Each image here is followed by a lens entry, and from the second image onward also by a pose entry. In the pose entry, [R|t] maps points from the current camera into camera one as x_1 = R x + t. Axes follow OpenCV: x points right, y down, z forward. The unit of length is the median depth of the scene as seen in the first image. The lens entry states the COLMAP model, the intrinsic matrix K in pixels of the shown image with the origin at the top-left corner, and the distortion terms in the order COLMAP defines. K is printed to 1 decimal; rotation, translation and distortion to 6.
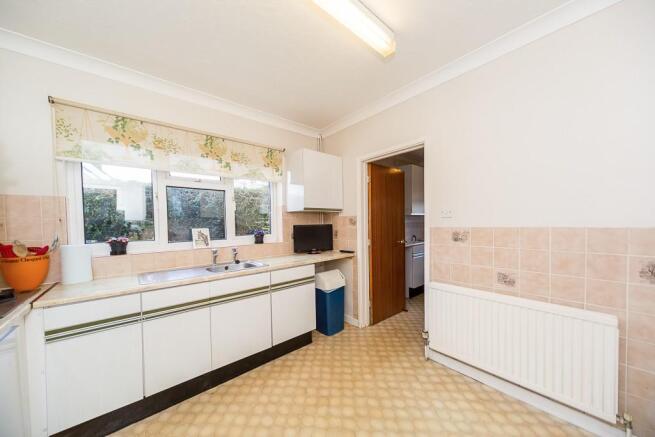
lens RADIAL K [[228.8, 0, 328.6], [0, 228.8, 229.4], [0, 0, 1]] dist [-0.011330, 0.000042]
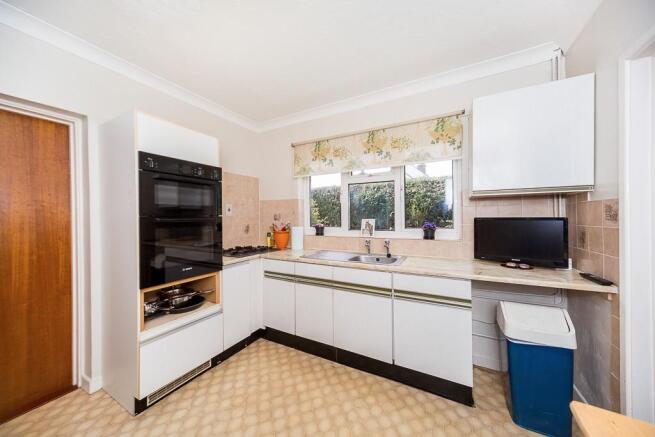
lens RADIAL K [[238.0, 0, 316.7], [0, 238.0, 214.3], [0, 0, 1]] dist [0.024682, -0.000022]
pose [[0.328804, 0.007399, -0.944369, 0.441749], [-0.023171, 0.999731, -0.000235, -0.020773], [0.944114, 0.021959, 0.328887, 0.399853]]
